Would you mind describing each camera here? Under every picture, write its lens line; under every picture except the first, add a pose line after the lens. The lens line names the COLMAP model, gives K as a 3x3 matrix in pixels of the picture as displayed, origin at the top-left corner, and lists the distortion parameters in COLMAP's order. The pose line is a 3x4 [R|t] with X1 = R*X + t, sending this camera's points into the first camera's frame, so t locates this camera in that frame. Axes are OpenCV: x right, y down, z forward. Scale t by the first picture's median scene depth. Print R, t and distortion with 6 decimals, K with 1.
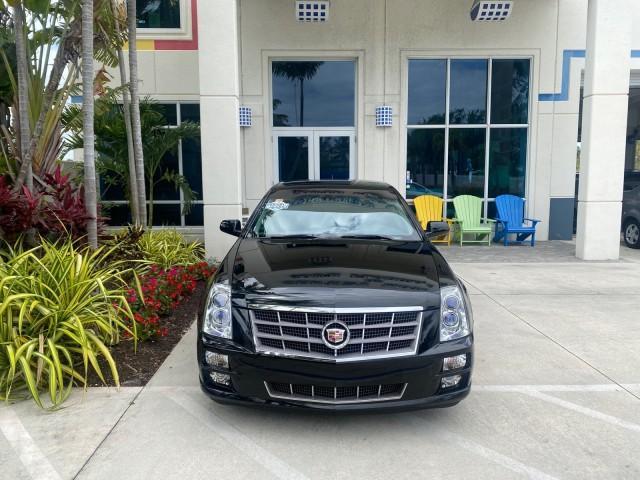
lens RADIAL K [[495.0, 0, 320.6], [0, 495.0, 234.3], [0, 0, 1]] dist [0.009285, -0.003479]
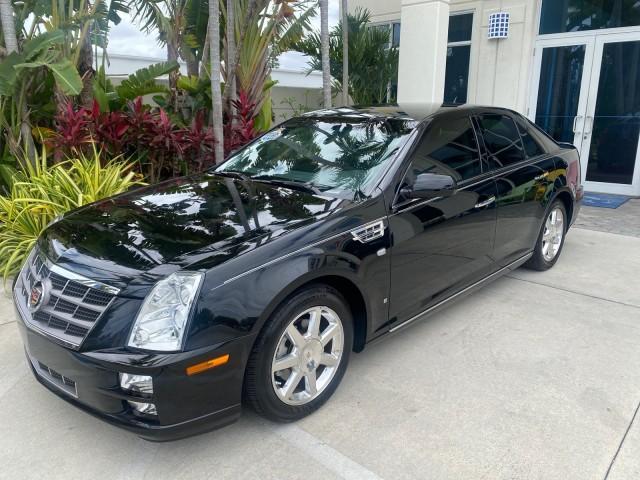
lens RADIAL K [[495.0, 0, 320.6], [0, 495.0, 234.3], [0, 0, 1]] dist [0.009285, -0.003479]
pose [[0.722760, 0.176982, -0.668053, 0.270556], [-0.081178, 0.981703, 0.172249, -0.022523], [0.686315, -0.070264, 0.723903, 0.220816]]
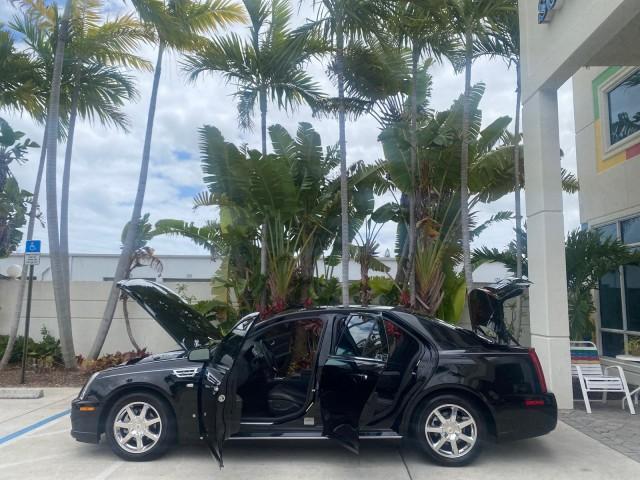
lens RADIAL K [[492.5, 0, 319.8], [0, 492.5, 236.0], [0, 0, 1]] dist [0.031738, -0.036456]
pose [[-0.045483, -0.119734, -0.991764, 0.640592], [-0.117210, 0.986573, -0.113732, -0.079424], [0.992065, 0.111071, -0.058907, 0.594133]]
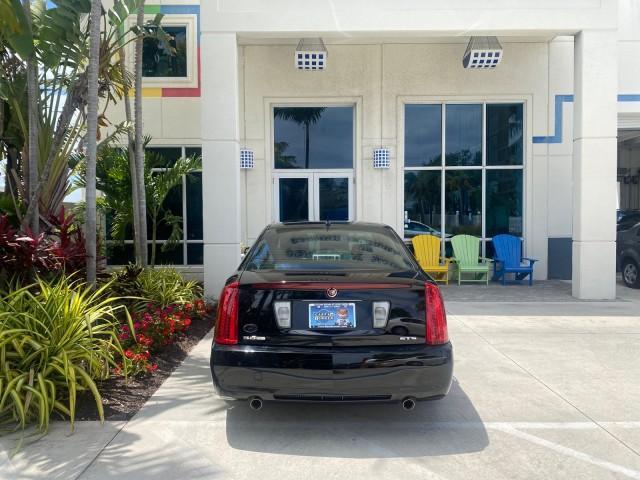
lens RADIAL K [[492.5, 0, 319.8], [0, 492.5, 236.0], [0, 0, 1]] dist [0.031738, -0.036456]
pose [[0.999785, -0.000285, -0.020719, 0.023857], [-0.001289, 0.997113, -0.075920, 0.000745], [0.020681, 0.075931, 0.996899, -0.017683]]
